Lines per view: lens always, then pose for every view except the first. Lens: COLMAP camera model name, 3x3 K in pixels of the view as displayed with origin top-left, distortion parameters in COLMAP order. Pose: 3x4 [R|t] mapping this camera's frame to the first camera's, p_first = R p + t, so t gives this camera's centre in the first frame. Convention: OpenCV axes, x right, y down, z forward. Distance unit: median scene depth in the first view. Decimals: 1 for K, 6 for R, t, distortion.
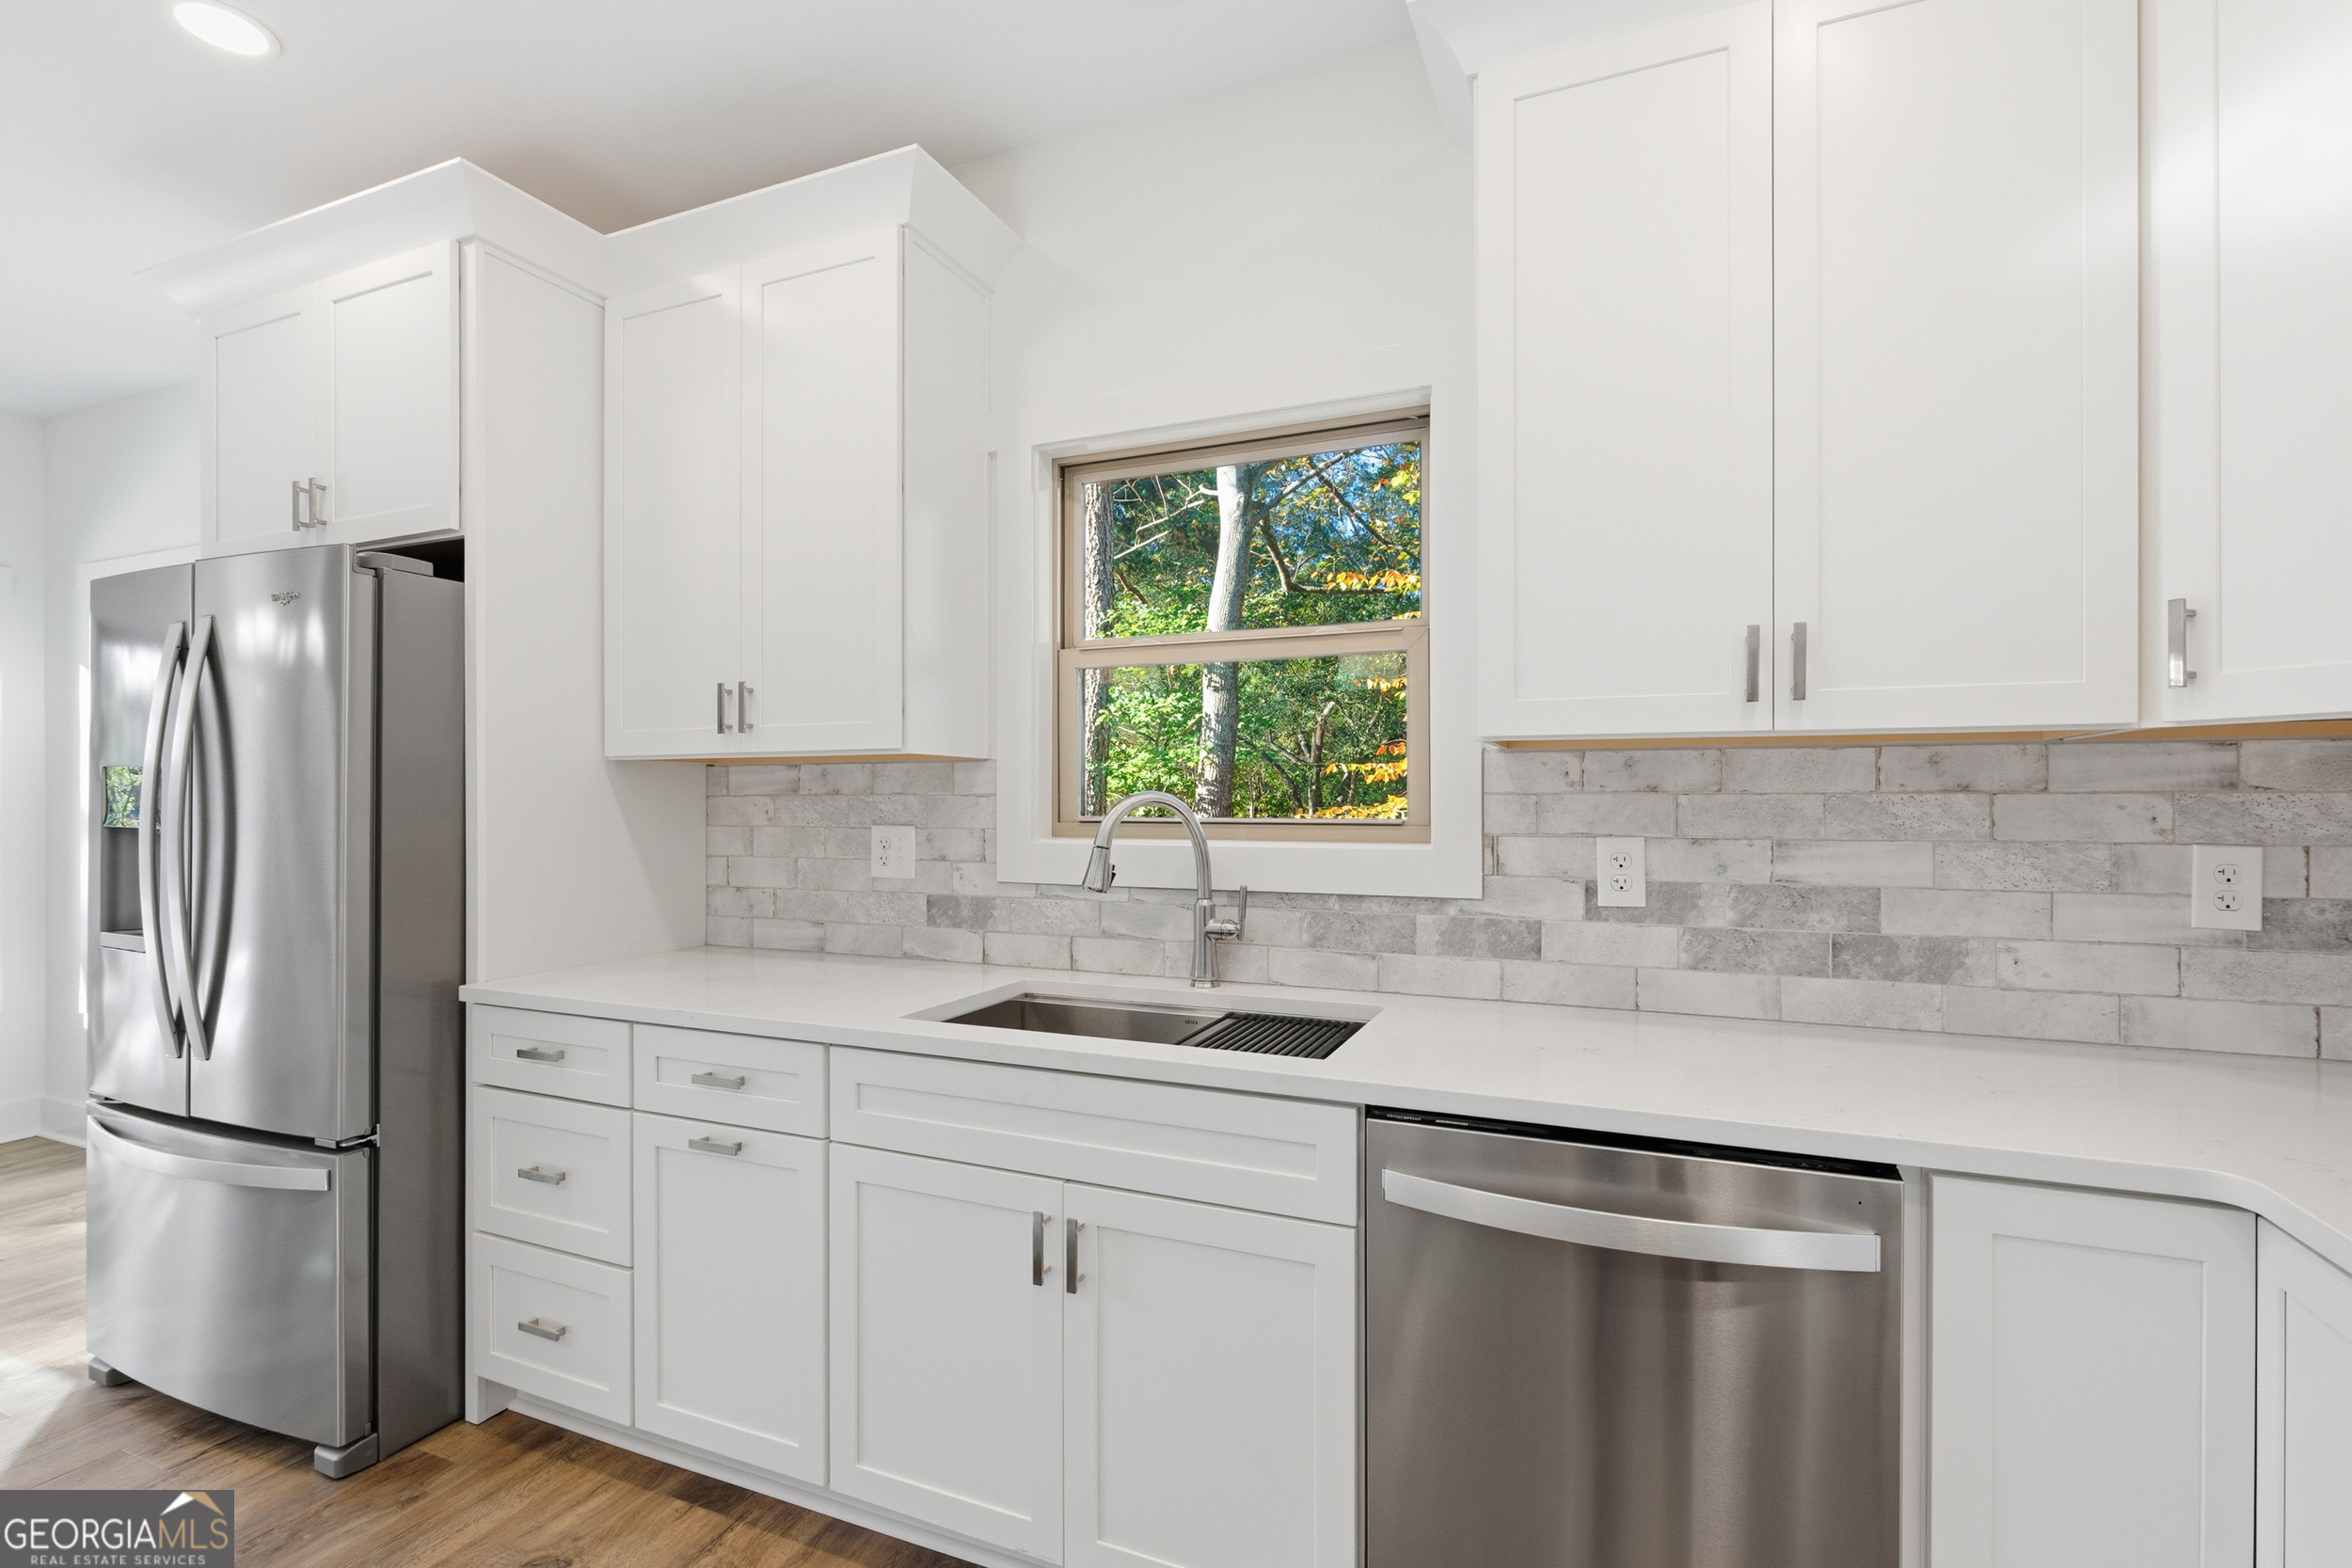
lens RADIAL K [[1072.3, 0, 1177.5], [0, 1072.3, 795.7], [0, 0, 1]] dist [0.000316, -0.000131]
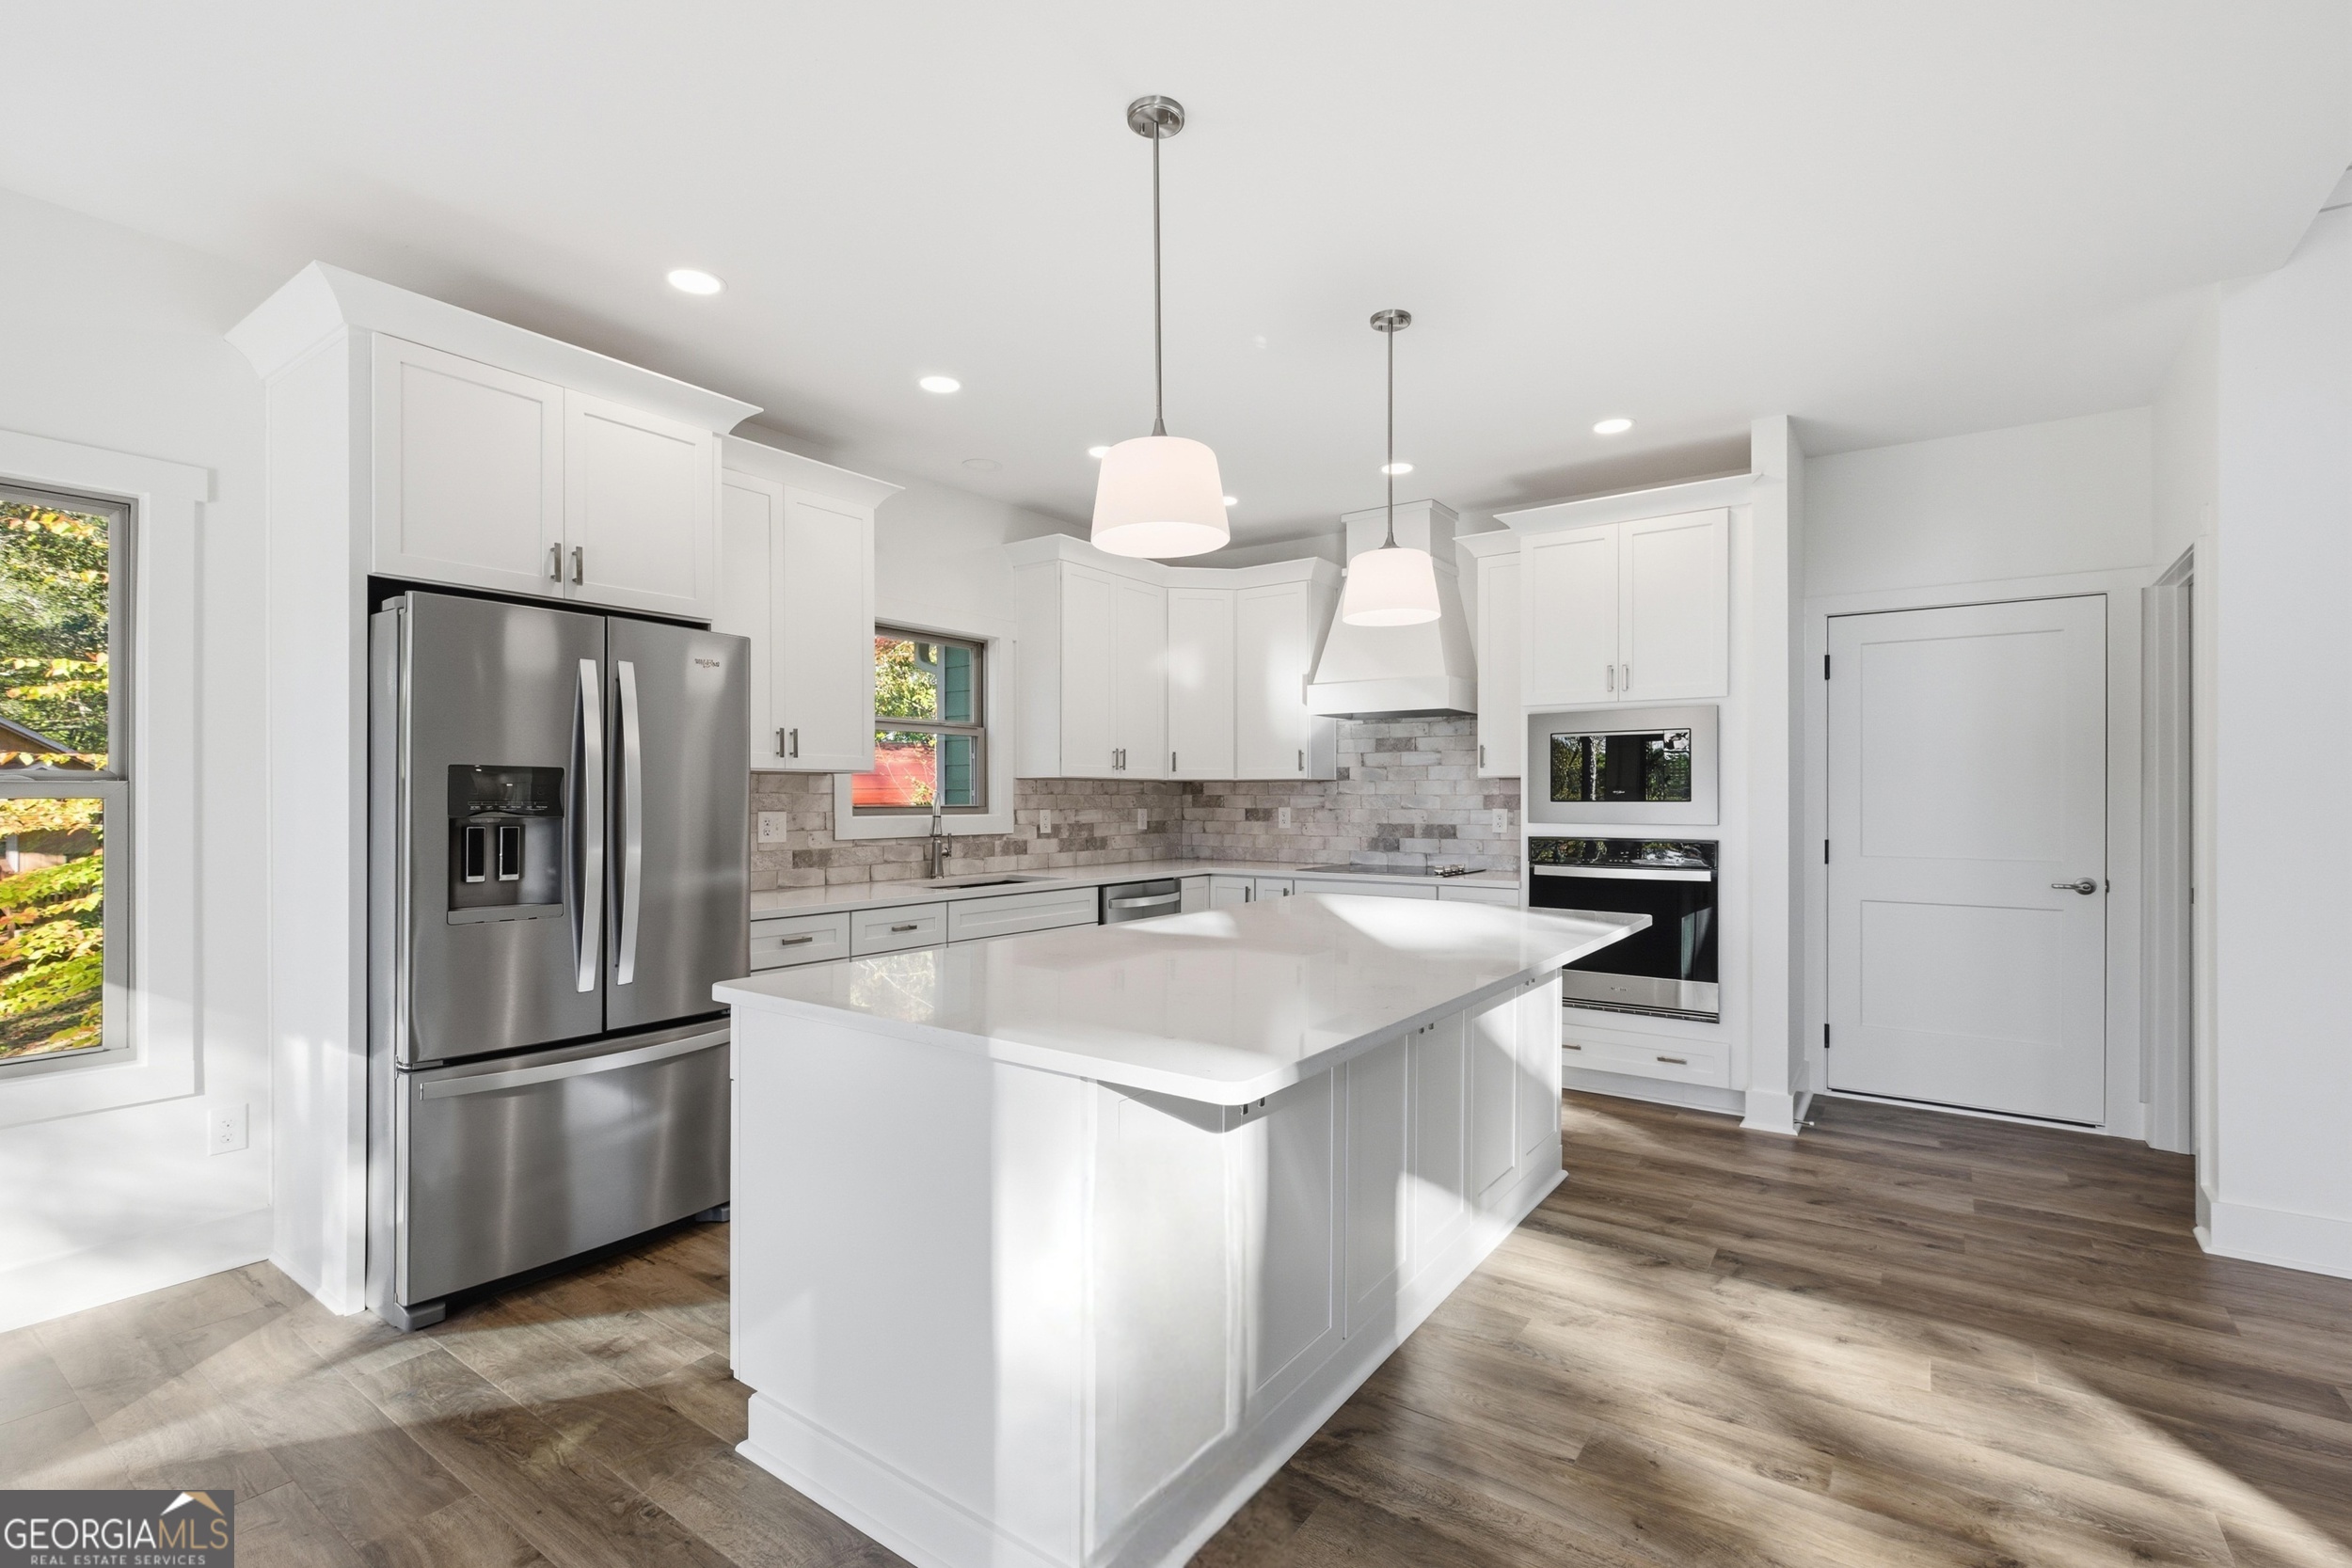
lens RADIAL K [[1072.3, 0, 1174.9], [0, 1072.3, 790.7], [0, 0, 1]] dist [0.000316, -0.000131]
pose [[0.217213, 0.007355, 0.976096, -2.238959], [-0.002083, 0.999973, -0.007071, 0.007457], [-0.976122, -0.000497, 0.217223, 0.019285]]
